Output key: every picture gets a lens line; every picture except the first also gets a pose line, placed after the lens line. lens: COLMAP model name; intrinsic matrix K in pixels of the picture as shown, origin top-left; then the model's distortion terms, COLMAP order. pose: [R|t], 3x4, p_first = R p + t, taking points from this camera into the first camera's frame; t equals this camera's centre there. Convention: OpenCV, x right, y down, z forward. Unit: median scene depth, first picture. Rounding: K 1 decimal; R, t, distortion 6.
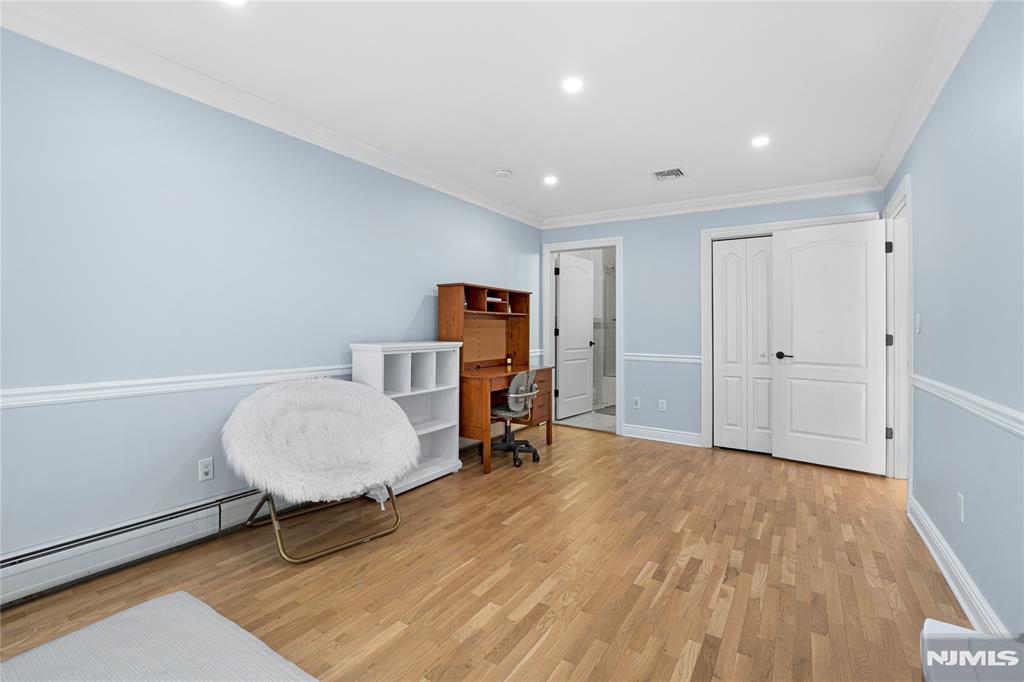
lens RADIAL K [[446.7, 0, 511.8], [0, 446.7, 323.8], [0, 0, 1]] dist [-0.001466, -0.000296]
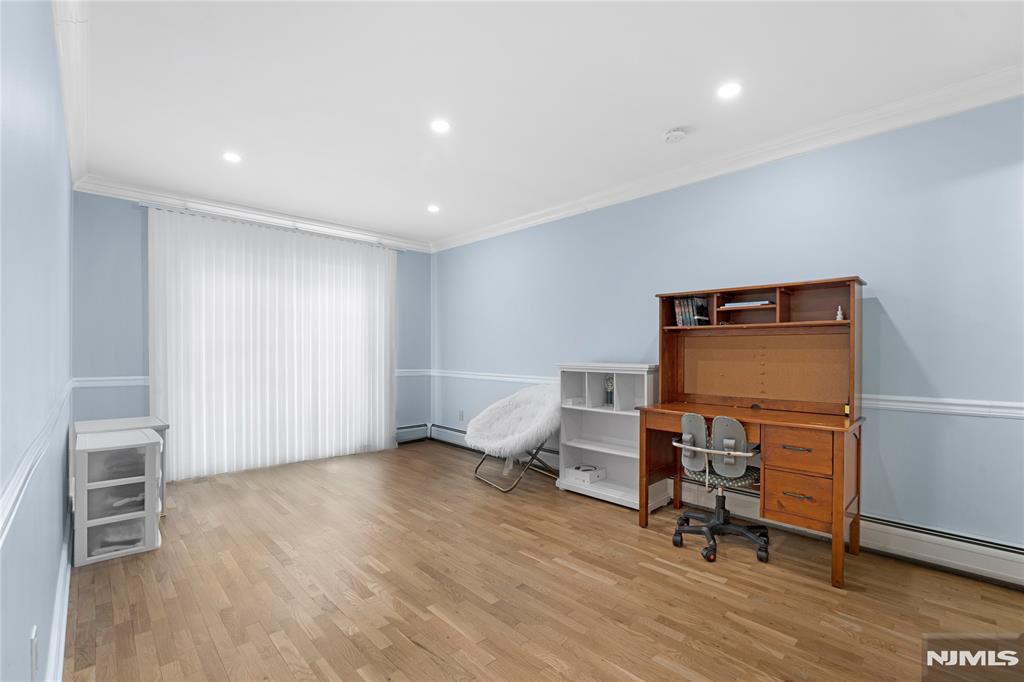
lens RADIAL K [[447.9, 0, 516.6], [0, 447.9, 353.4], [0, 0, 1]] dist [-0.002885, -0.000363]
pose [[-0.225099, -0.007305, -0.974308, 0.974165], [0.006245, 0.999941, -0.008940, 0.029530], [0.974316, -0.008097, -0.225040, 1.179305]]
